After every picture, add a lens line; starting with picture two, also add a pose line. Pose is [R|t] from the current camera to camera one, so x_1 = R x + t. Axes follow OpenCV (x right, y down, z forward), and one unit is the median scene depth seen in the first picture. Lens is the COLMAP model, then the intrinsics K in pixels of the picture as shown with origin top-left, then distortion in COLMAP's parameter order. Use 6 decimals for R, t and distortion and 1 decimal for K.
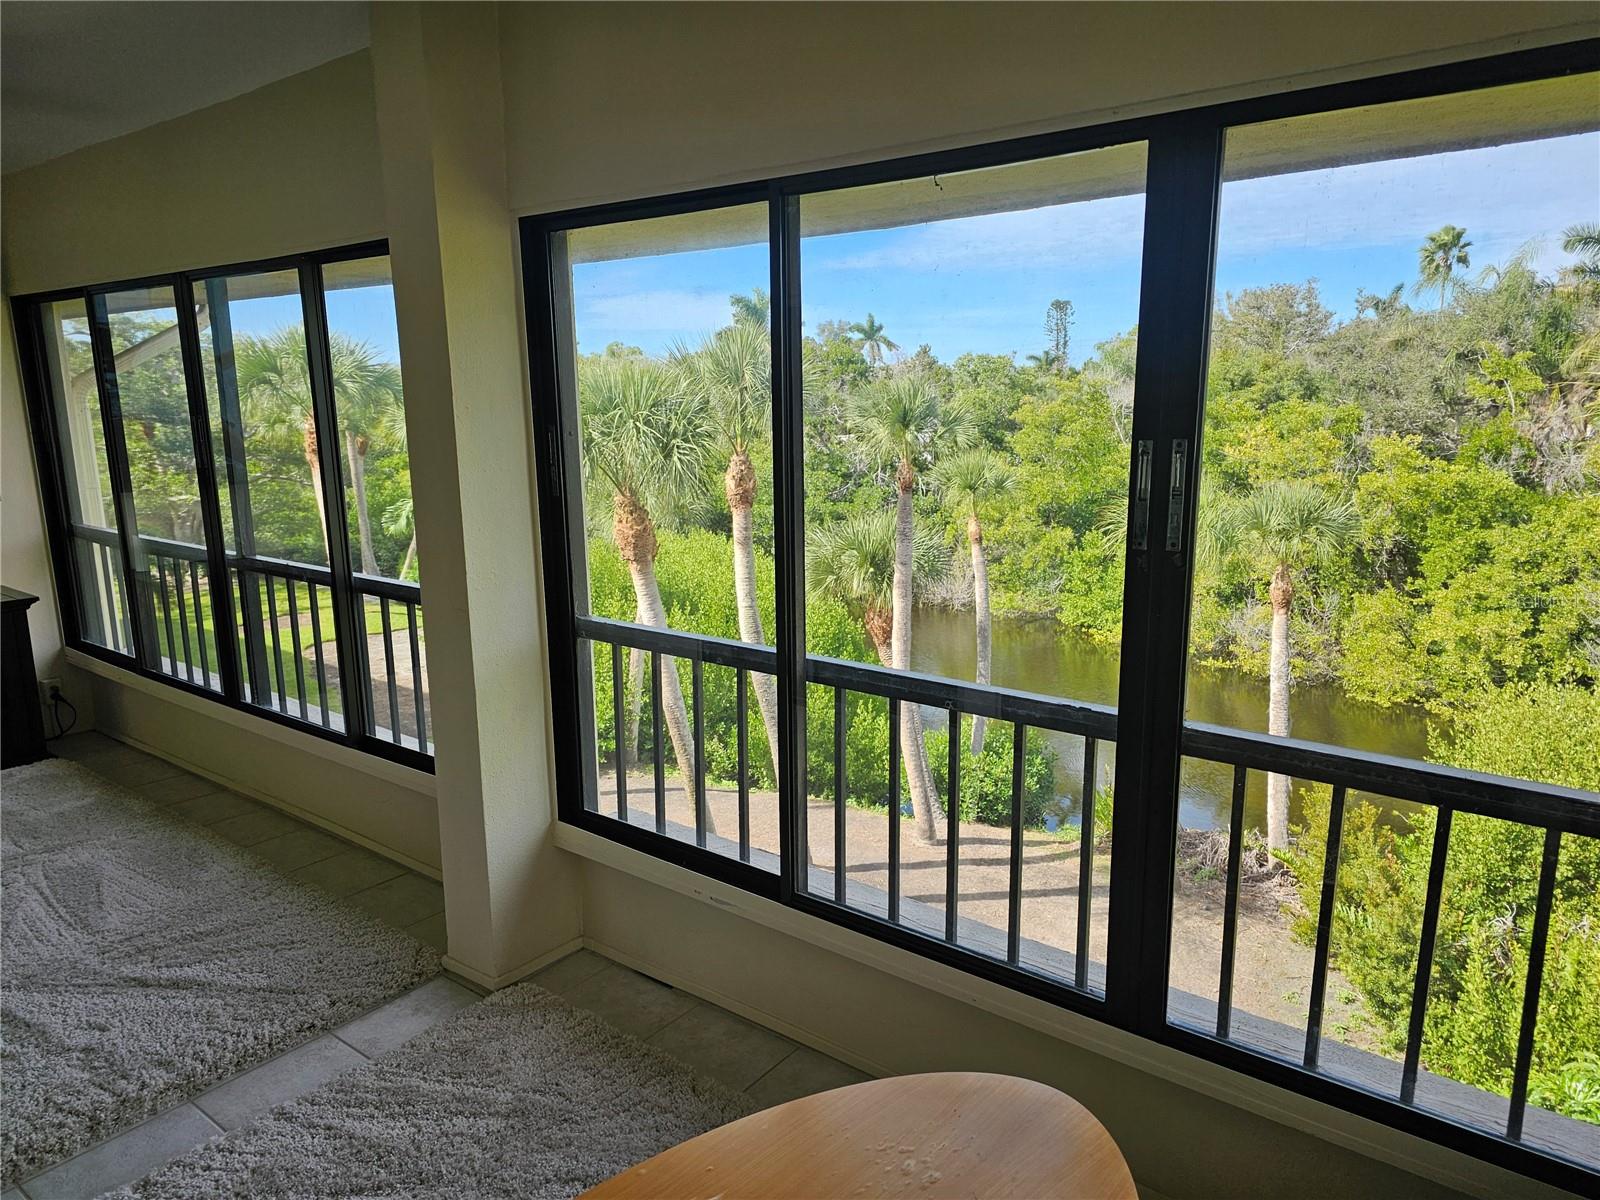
lens RADIAL K [[1076.6, 0, 804.3], [0, 1076.6, 611.9], [0, 0, 1]] dist [0.036294, -0.019857]
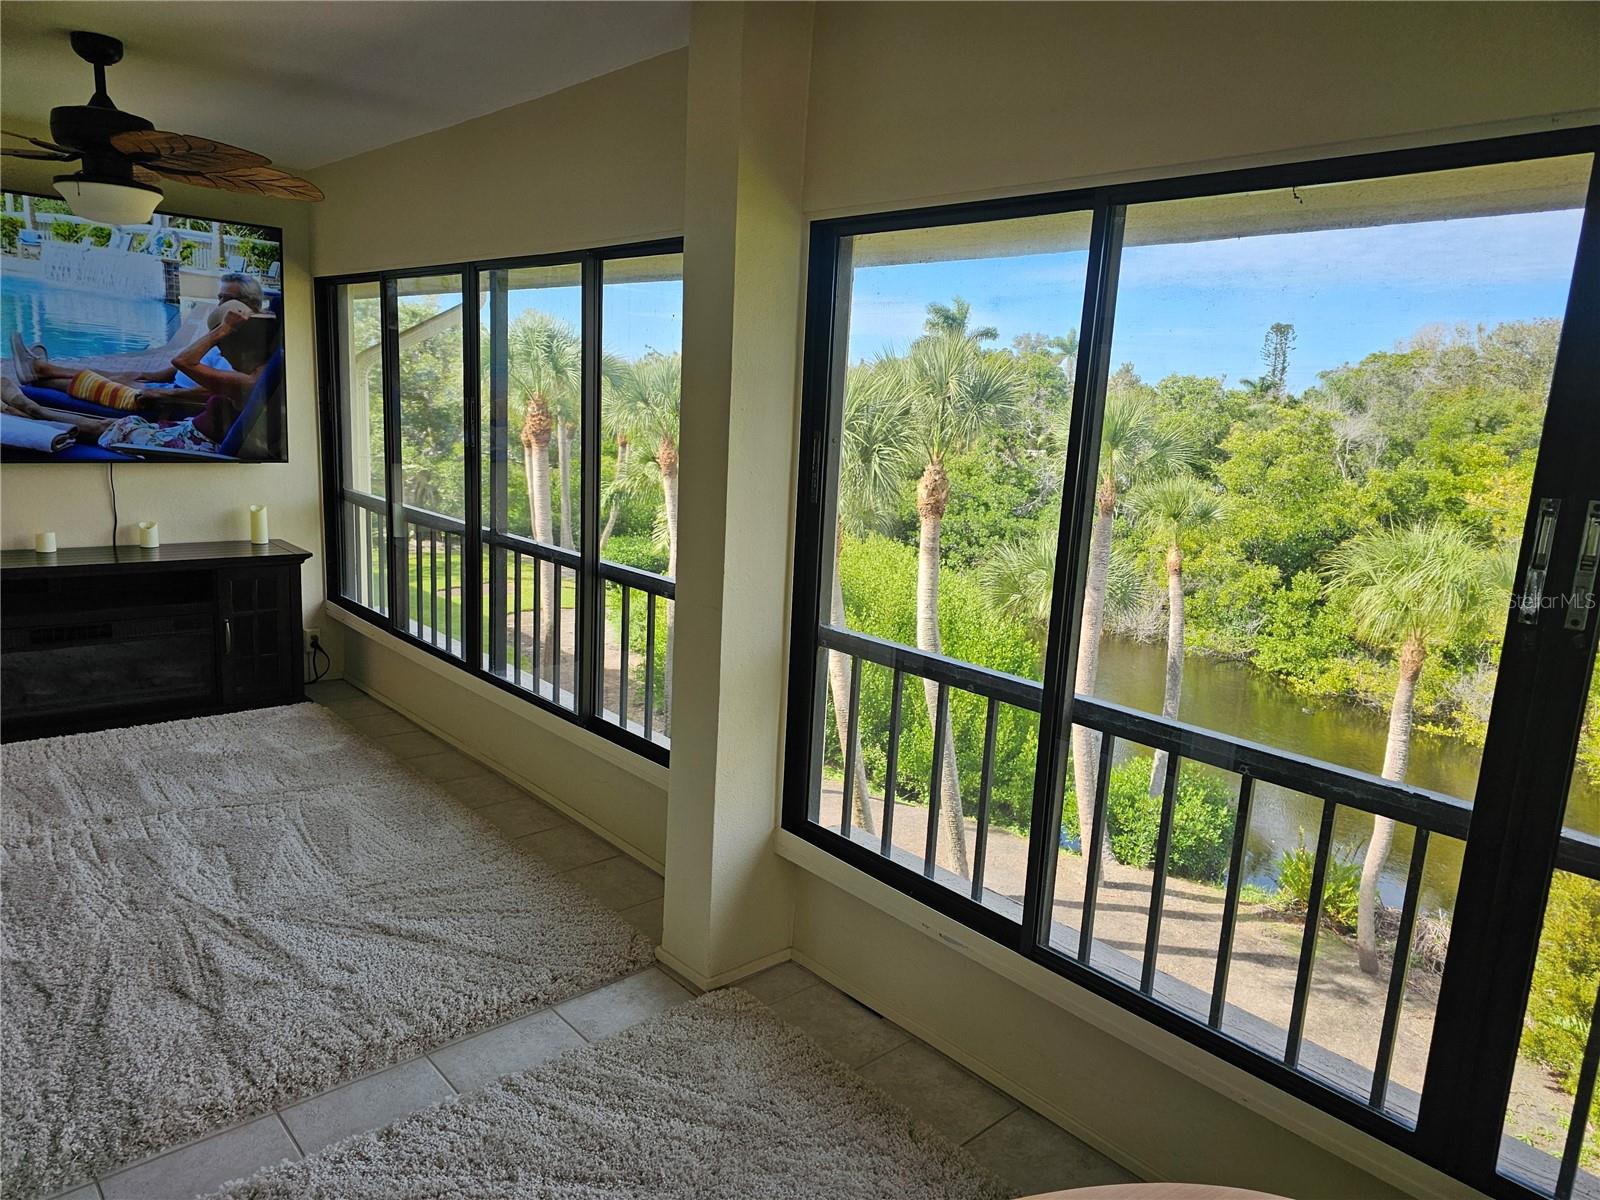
lens RADIAL K [[1075.3, 0, 784.4], [0, 1075.3, 608.3], [0, 0, 1]] dist [0.045947, -0.030821]
pose [[0.980323, 0.096160, -0.172394, -0.071876], [-0.097539, 0.995232, 0.000473, -0.007915], [0.171617, 0.016352, 0.985028, 0.024791]]
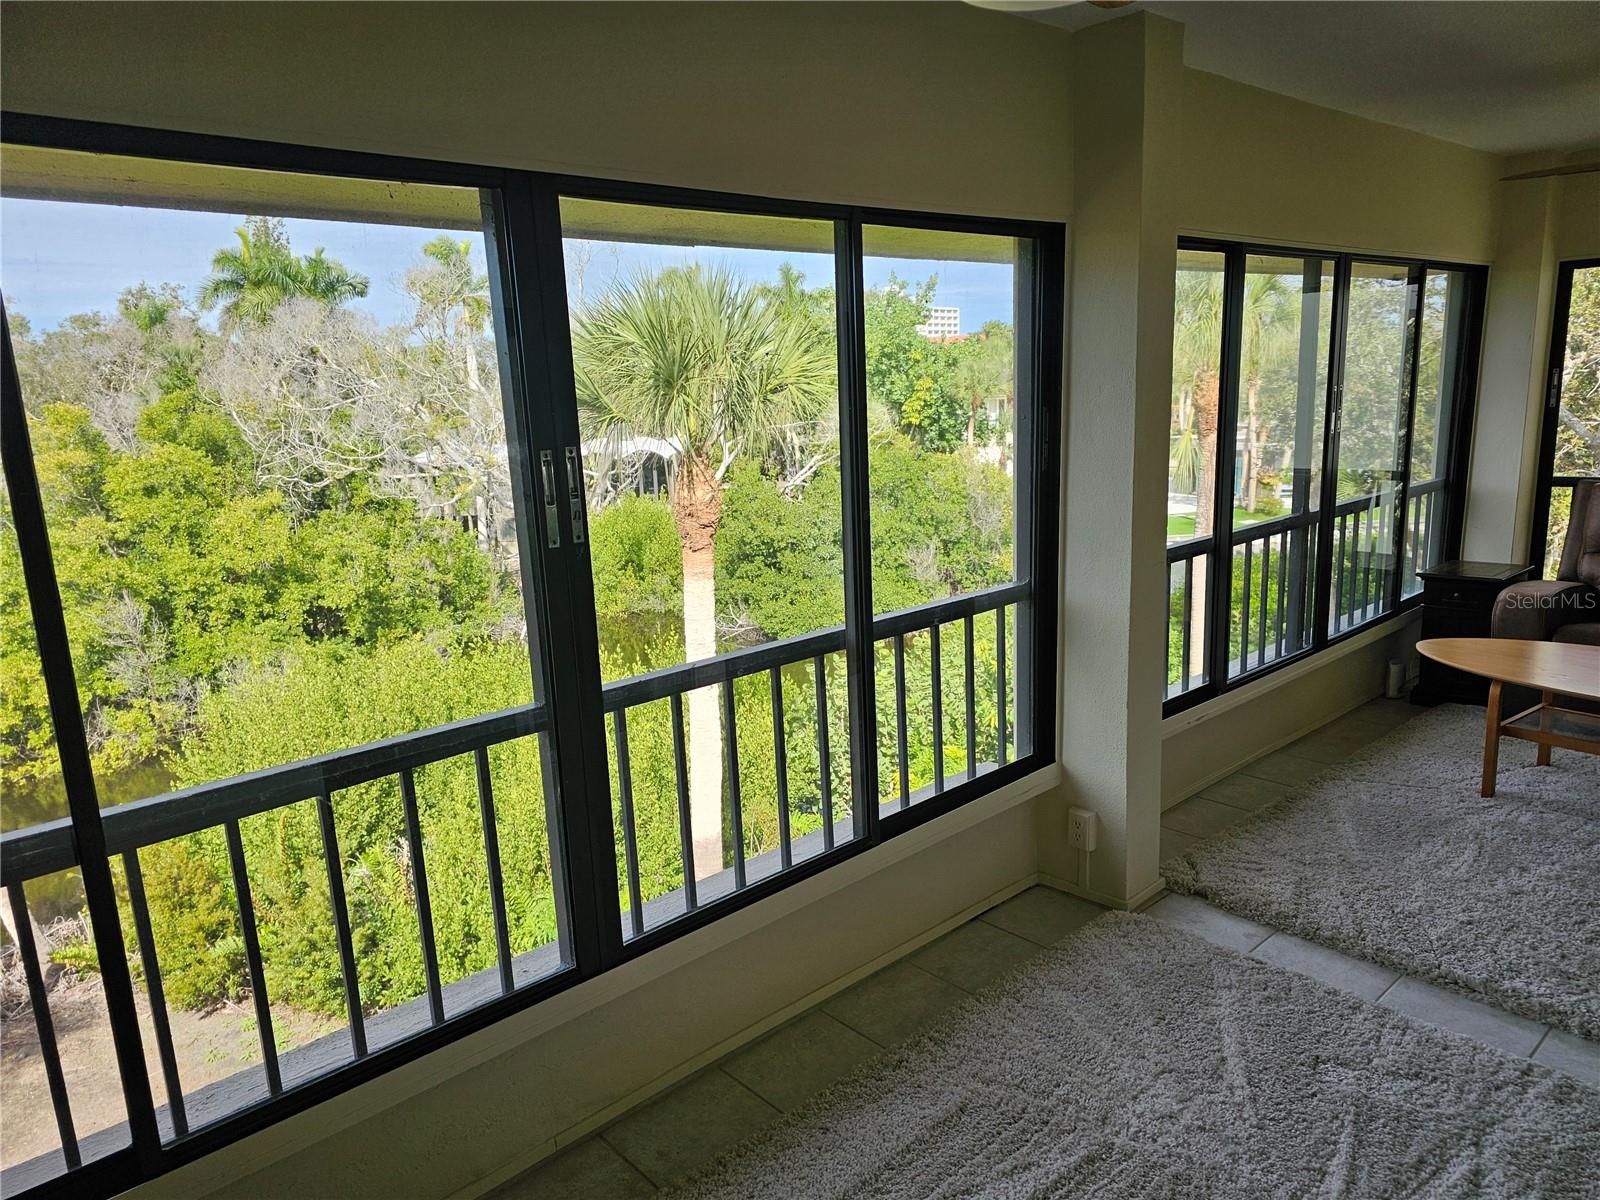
lens RADIAL K [[1078.3, 0, 805.3], [0, 1078.3, 620.8], [0, 0, 1]] dist [0.085039, -0.068509]
pose [[0.165234, -0.206765, 0.964337, -1.321017], [0.242042, 0.956376, 0.163585, -0.194783], [-0.956093, 0.206380, 0.208072, 0.983724]]
